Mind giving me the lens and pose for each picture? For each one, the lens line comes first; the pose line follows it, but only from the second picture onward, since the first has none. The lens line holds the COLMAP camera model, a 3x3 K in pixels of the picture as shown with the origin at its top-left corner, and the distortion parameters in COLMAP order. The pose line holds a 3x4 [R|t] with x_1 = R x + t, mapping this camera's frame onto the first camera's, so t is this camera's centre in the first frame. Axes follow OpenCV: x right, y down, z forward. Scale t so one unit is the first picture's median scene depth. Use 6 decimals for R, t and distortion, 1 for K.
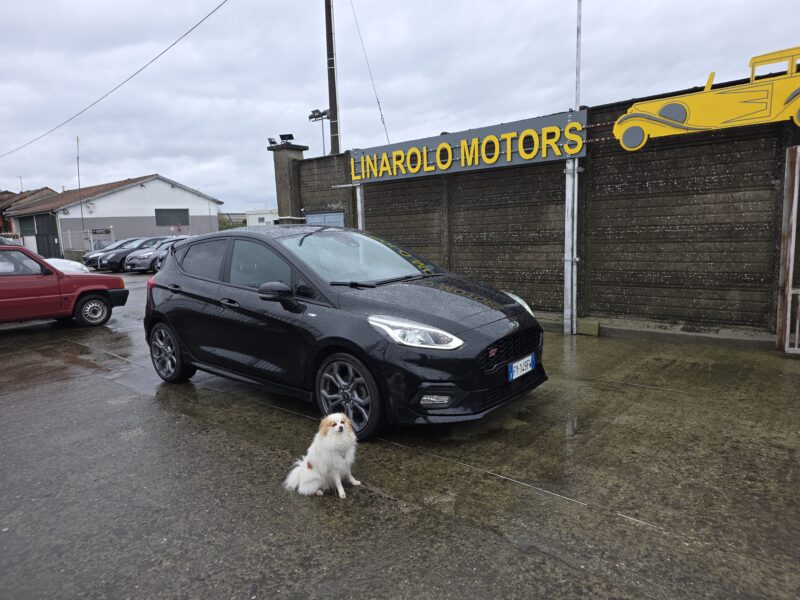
lens RADIAL K [[534.8, 0, 393.4], [0, 534.8, 299.4], [0, 0, 1]] dist [0.085574, -0.075225]
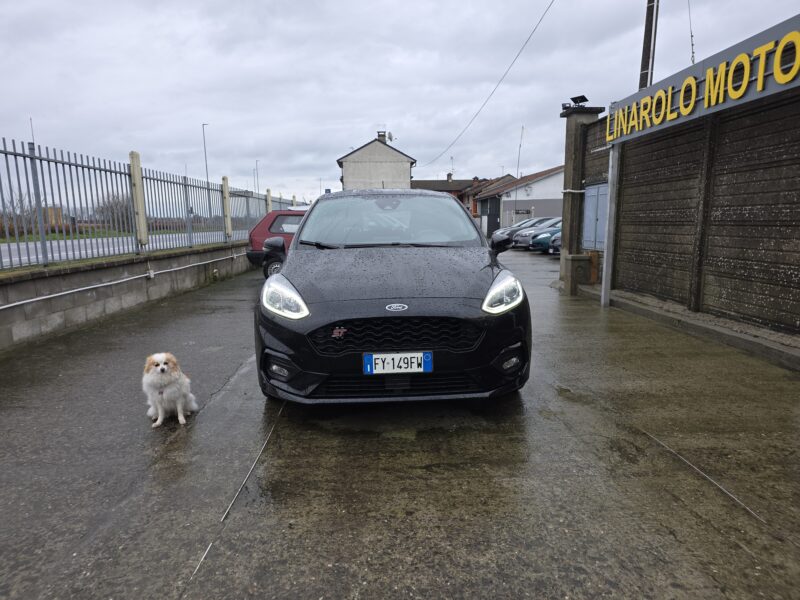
lens RADIAL K [[534.8, 0, 393.4], [0, 534.8, 299.4], [0, 0, 1]] dist [0.085574, -0.075225]
pose [[0.678561, 0.140378, -0.721005, 0.390159], [-0.120510, 0.989544, 0.079246, -0.012157], [0.724591, 0.033115, 0.688383, 0.234099]]
